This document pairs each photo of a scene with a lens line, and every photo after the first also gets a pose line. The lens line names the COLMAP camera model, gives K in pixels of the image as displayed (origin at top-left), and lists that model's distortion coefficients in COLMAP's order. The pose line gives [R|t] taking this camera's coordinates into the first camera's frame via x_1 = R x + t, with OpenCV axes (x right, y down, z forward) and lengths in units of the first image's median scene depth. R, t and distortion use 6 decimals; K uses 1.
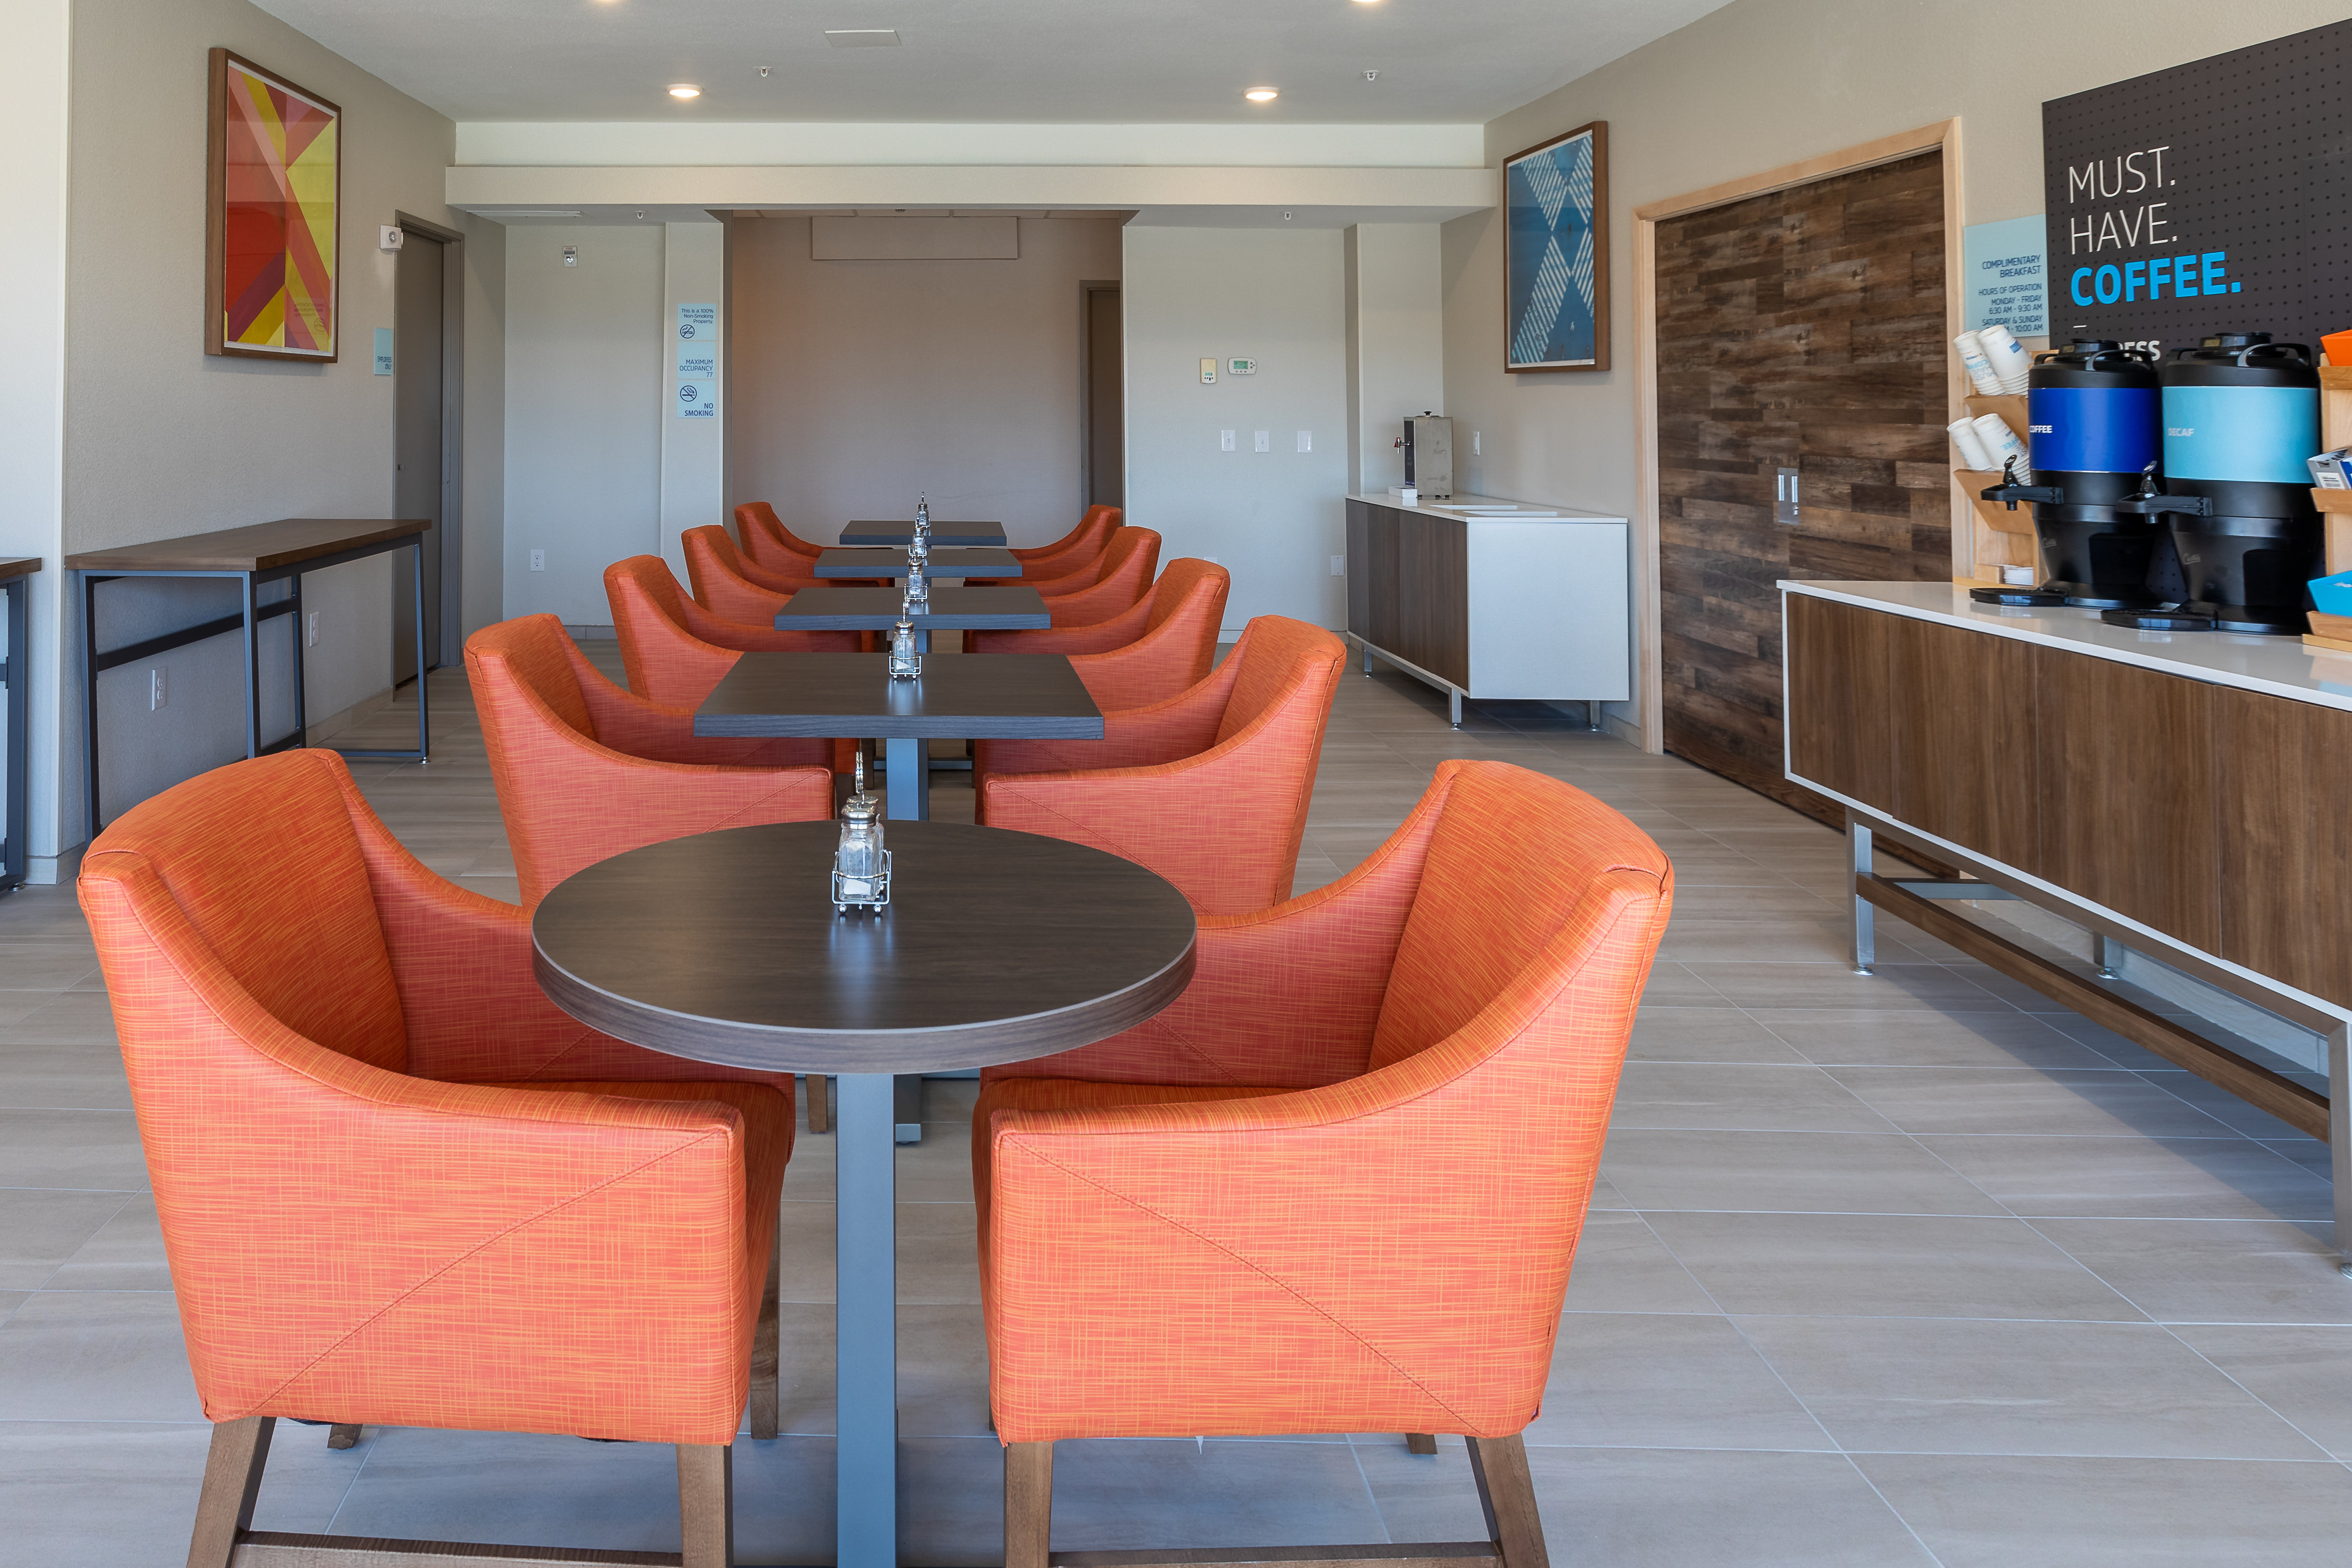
lens RADIAL K [[1515.4, 0, 1129.6], [0, 1515.4, 637.0], [0, 0, 1]] dist [0.000744, 0.001462]
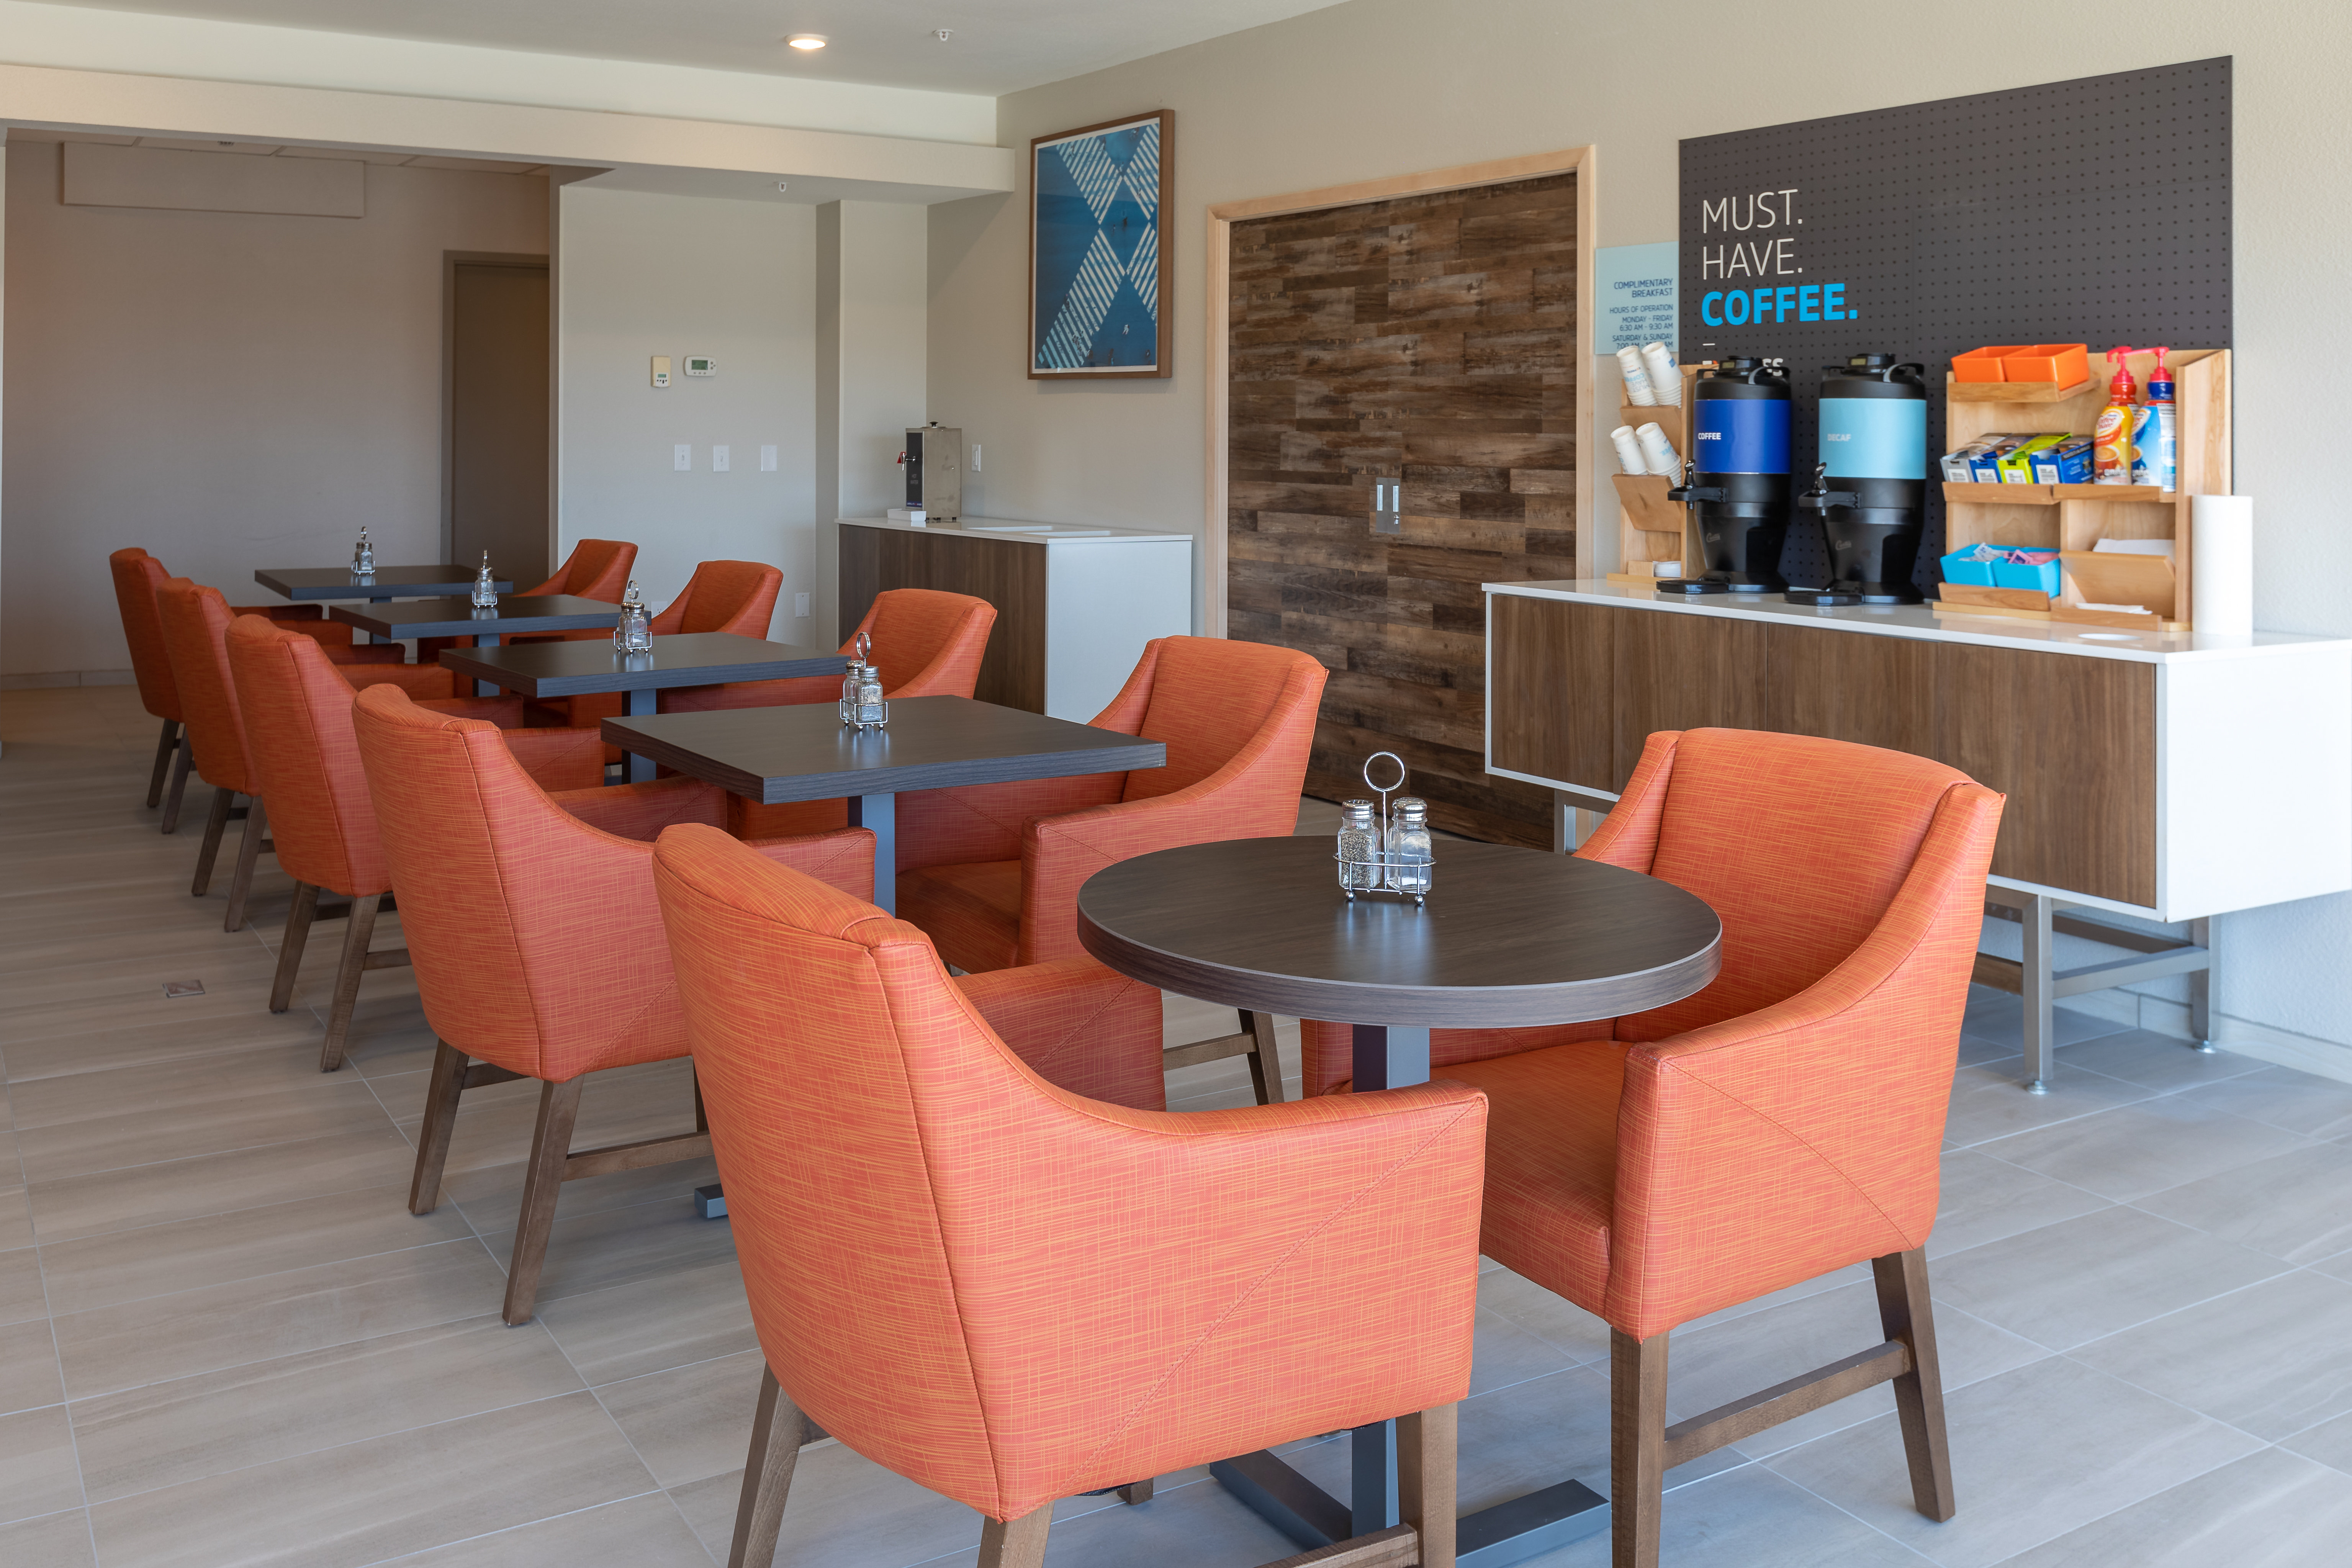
lens RADIAL K [[1825.6, 0, 1176.0], [0, 1825.6, 784.0], [0, 0, 1]] dist [0.014821, 0.000153]
pose [[0.871180, -0.095140, 0.481658, -0.393914], [0.072632, 0.995224, 0.065214, 0.002938], [-0.485562, -0.021830, 0.873930, -0.003602]]
